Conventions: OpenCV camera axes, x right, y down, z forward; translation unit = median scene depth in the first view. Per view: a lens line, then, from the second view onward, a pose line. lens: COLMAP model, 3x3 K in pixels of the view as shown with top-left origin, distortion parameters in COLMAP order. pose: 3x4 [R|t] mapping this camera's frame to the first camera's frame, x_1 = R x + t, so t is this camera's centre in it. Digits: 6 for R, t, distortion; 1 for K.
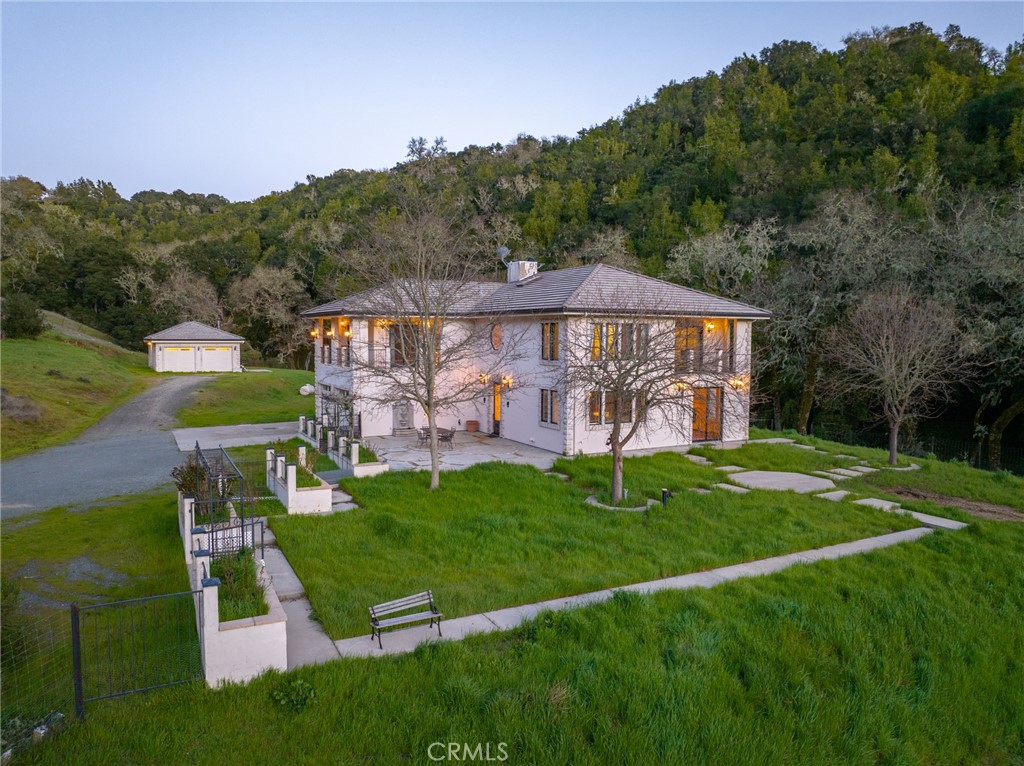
lens RADIAL K [[720.2, 0, 505.8], [0, 720.2, 388.4], [0, 0, 1]] dist [-0.039986, 0.006605]
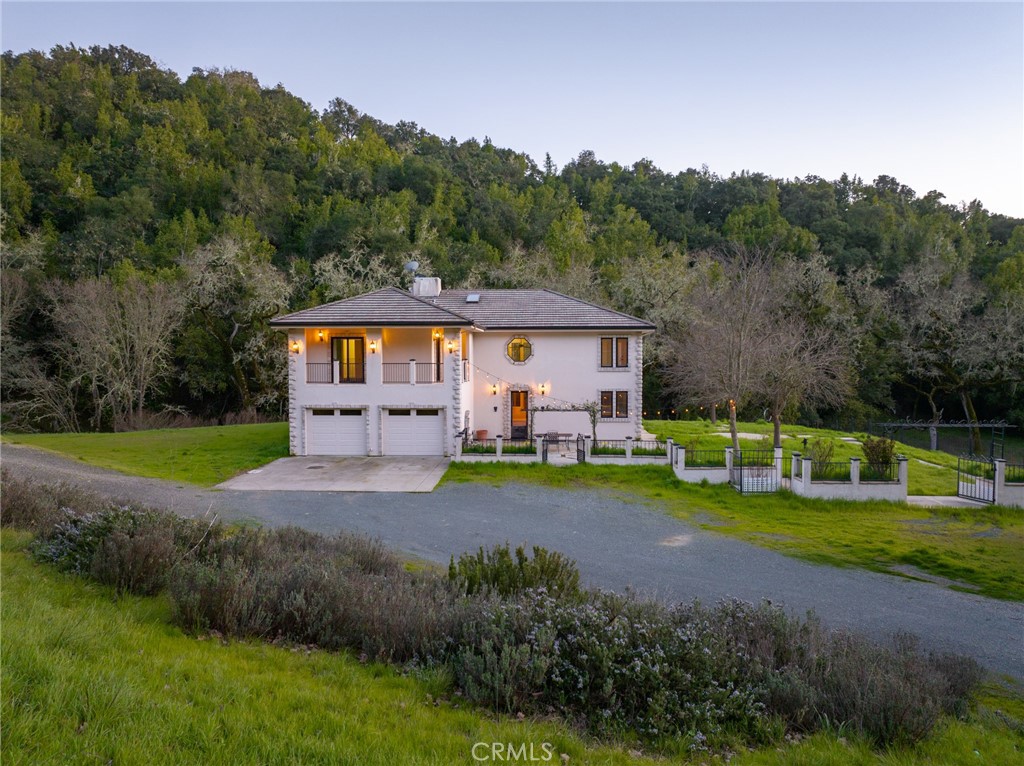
lens RADIAL K [[720.2, 0, 506.7], [0, 720.2, 377.3], [0, 0, 1]] dist [-0.039986, 0.006605]
pose [[0.524865, -0.032536, 0.850564, -0.163023], [0.066433, 0.997787, -0.002828, -0.005031], [-0.848589, 0.057990, 0.525865, 0.081477]]
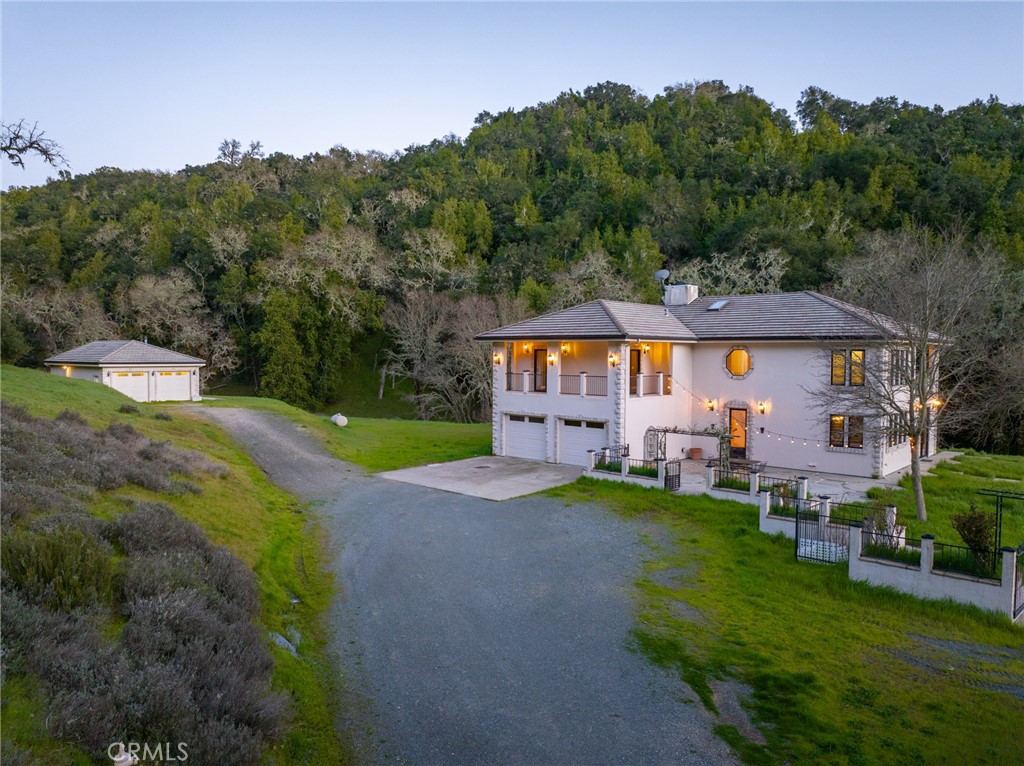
lens RADIAL K [[720.2, 0, 518.2], [0, 720.2, 382.3], [0, 0, 1]] dist [-0.039986, 0.006605]
pose [[0.947866, -0.012046, 0.318442, -0.090789], [0.021919, 0.999383, -0.027440, -0.004217], [-0.317915, 0.032989, 0.947545, 0.023950]]
